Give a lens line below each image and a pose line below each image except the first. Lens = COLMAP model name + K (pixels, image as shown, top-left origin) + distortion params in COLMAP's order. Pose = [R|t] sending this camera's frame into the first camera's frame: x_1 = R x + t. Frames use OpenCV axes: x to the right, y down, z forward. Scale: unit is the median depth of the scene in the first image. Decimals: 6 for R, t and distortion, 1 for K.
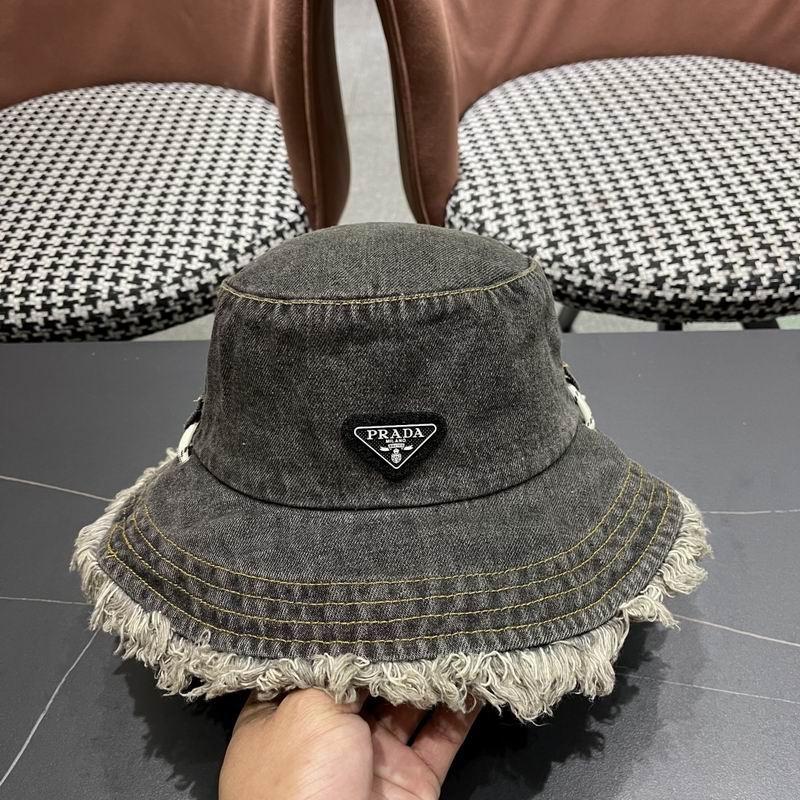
lens RADIAL K [[813.1, 0, 395.0], [0, 813.1, 403.0], [0, 0, 1]] dist [0.014868, 0.000000]
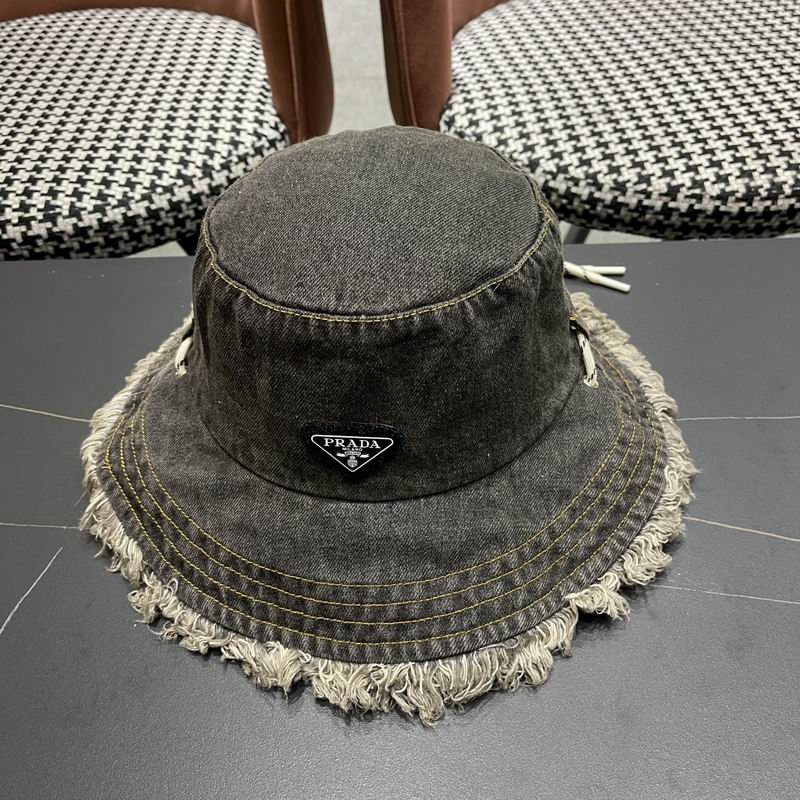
lens RADIAL K [[813.1, 0, 397.5], [0, 813.1, 407.0], [0, 0, 1]] dist [0.014868, 0.000000]
pose [[0.999462, -0.011337, 0.030762, -0.017882], [0.011178, 0.999923, 0.005334, 0.082063], [-0.030820, -0.004987, 0.999513, 0.080776]]
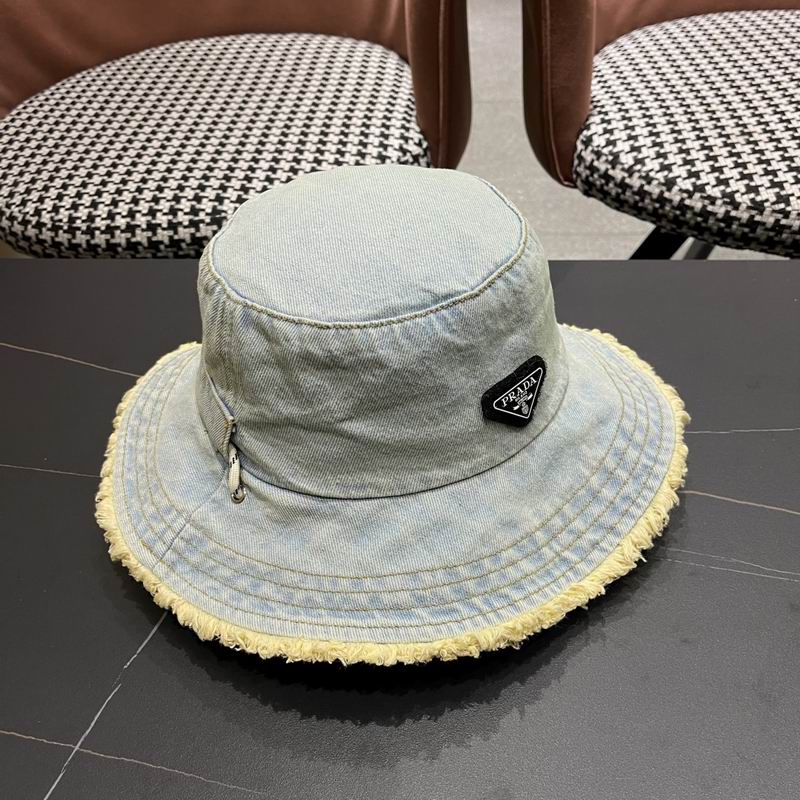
lens RADIAL K [[813.1, 0, 394.1], [0, 813.1, 410.0], [0, 0, 1]] dist [0.014868, 0.000000]
pose [[0.996318, 0.041893, -0.074804, -0.071234], [-0.043219, 0.998934, -0.016192, 0.108845], [0.074046, 0.019366, 0.997067, 0.029242]]
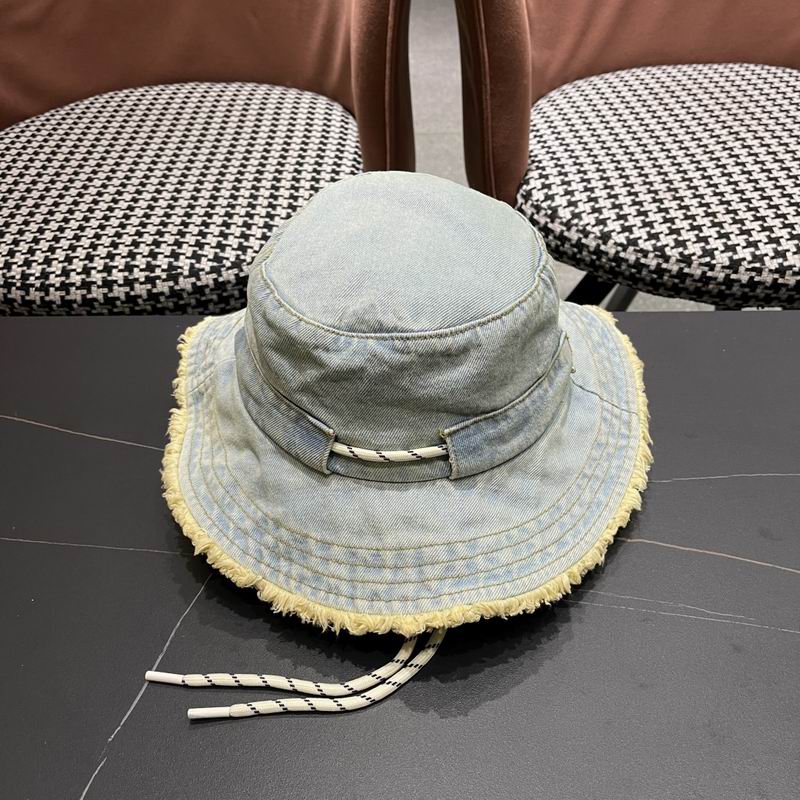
lens RADIAL K [[813.1, 0, 396.9], [0, 813.1, 405.2], [0, 0, 1]] dist [0.014868, 0.000000]
pose [[0.999889, 0.014119, 0.004714, -0.094141], [-0.013912, 0.999048, -0.041349, 0.070074], [-0.005293, 0.041279, 0.999134, -0.006570]]
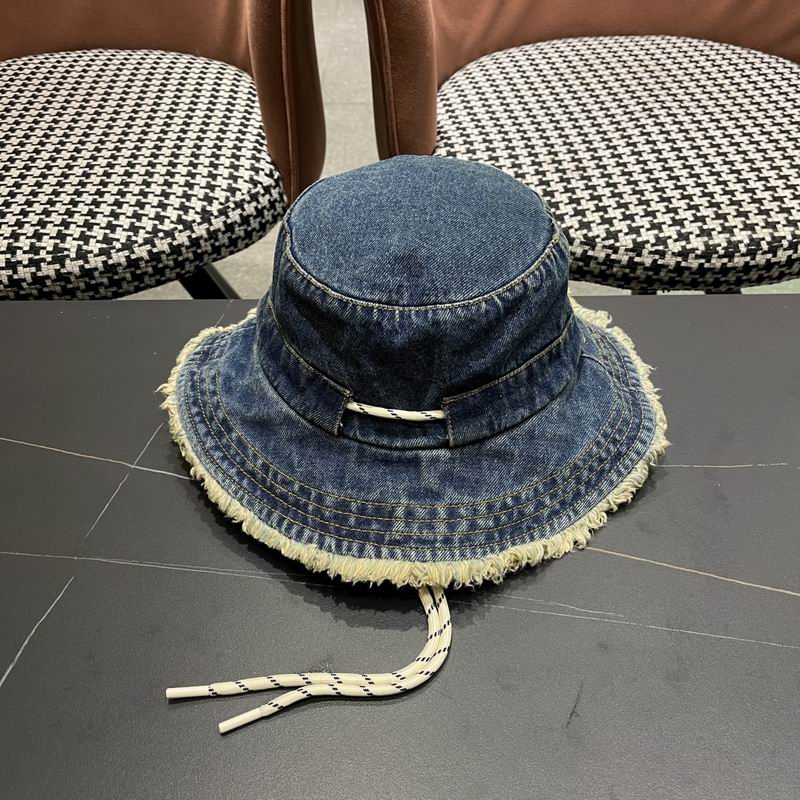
lens RADIAL K [[813.1, 0, 393.2], [0, 813.1, 411.9], [0, 0, 1]] dist [0.014868, 0.000000]
pose [[0.998983, 0.006072, 0.044685, -0.018104], [-0.006203, 0.999977, 0.002795, 0.048863], [-0.044667, -0.003069, 0.998997, 0.014967]]
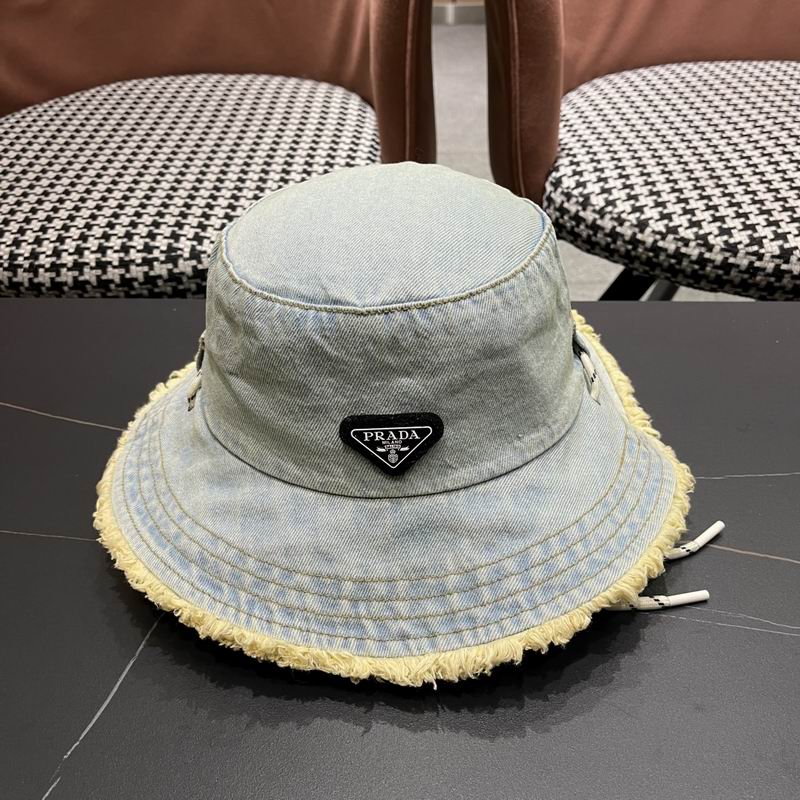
lens RADIAL K [[813.1, 0, 401.5], [0, 813.1, 414.8], [0, 0, 1]] dist [0.014868, 0.000000]
pose [[0.999425, 0.032893, -0.008169, -0.093586], [-0.033421, 0.996528, -0.076258, 0.112247], [0.005632, 0.076487, 0.997055, 0.081015]]
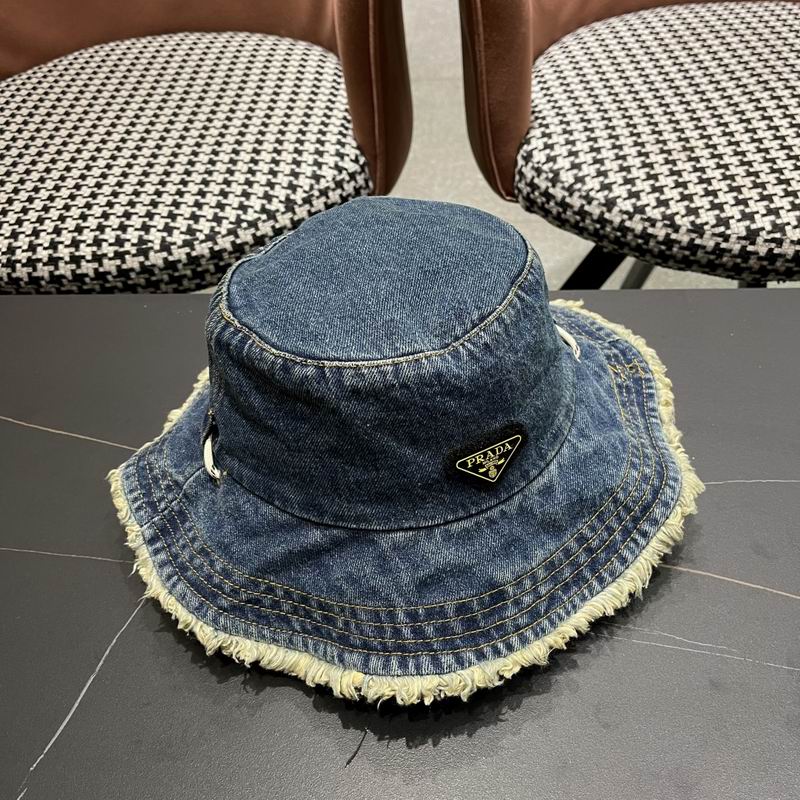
lens RADIAL K [[813.1, 0, 397.5], [0, 813.1, 409.6], [0, 0, 1]] dist [0.014868, 0.000000]
pose [[0.998713, 0.018148, -0.047358, -0.025917], [-0.016714, 0.999395, 0.030503, 0.024664], [0.047883, -0.029672, 0.998412, 0.054833]]
